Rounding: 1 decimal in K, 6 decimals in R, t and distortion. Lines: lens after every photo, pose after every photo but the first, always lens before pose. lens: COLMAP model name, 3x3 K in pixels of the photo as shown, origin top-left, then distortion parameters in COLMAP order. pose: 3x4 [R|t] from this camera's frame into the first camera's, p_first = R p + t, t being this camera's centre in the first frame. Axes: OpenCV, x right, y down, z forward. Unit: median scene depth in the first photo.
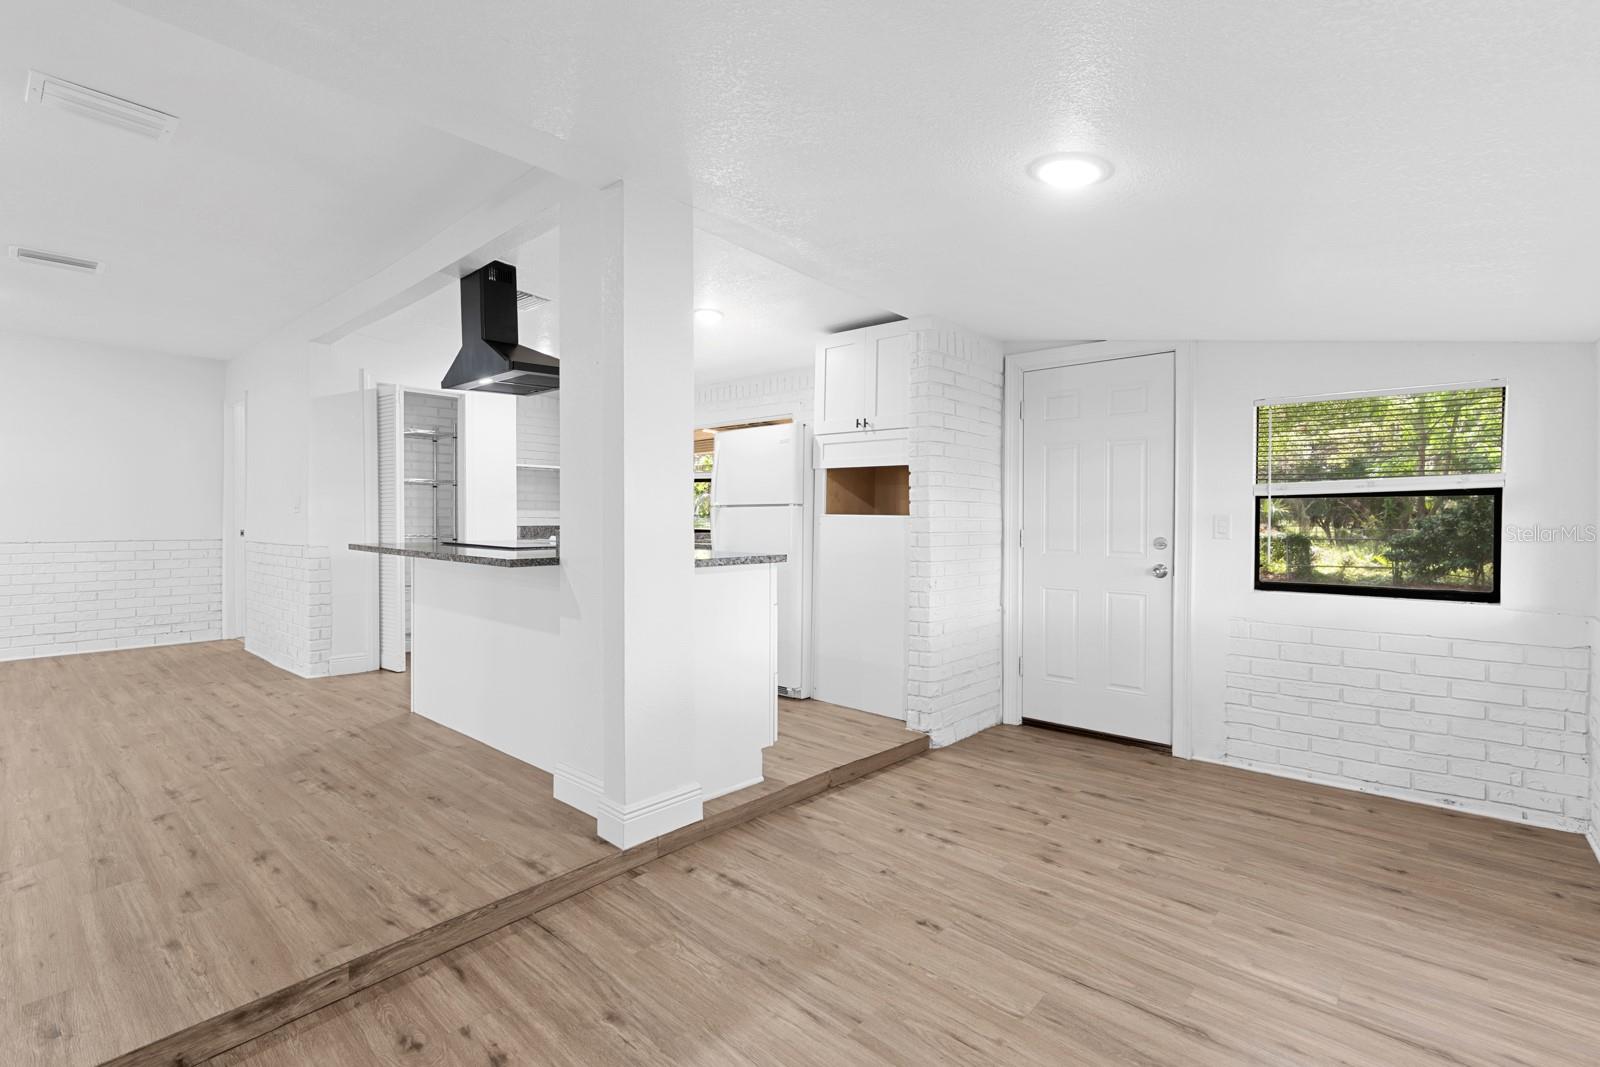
lens RADIAL K [[742.2, 0, 802.8], [0, 742.2, 527.9], [0, 0, 1]] dist [-0.013522, 0.005585]
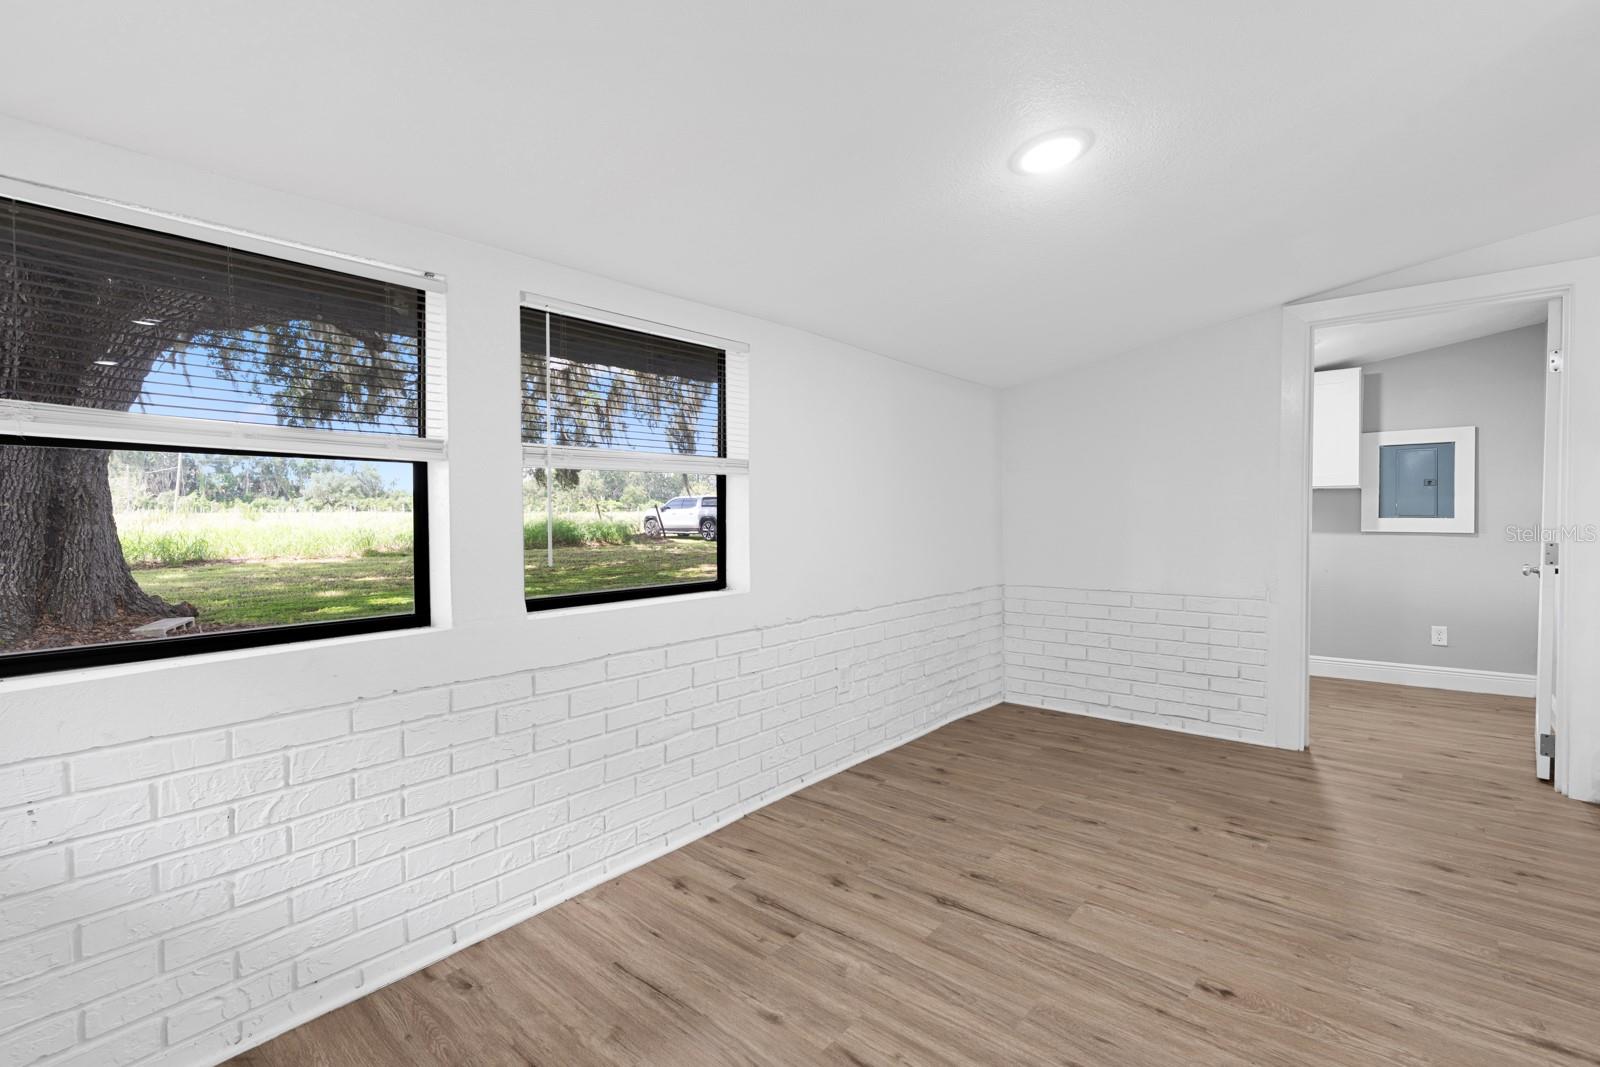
lens RADIAL K [[742.2, 0, 801.3], [0, 742.2, 528.4], [0, 0, 1]] dist [-0.013522, 0.005585]
pose [[-0.999996, 0.002299, 0.001727, 0.673580], [0.002352, 0.999494, 0.031726, 0.008193], [-0.001653, 0.031730, -0.999495, 1.943354]]
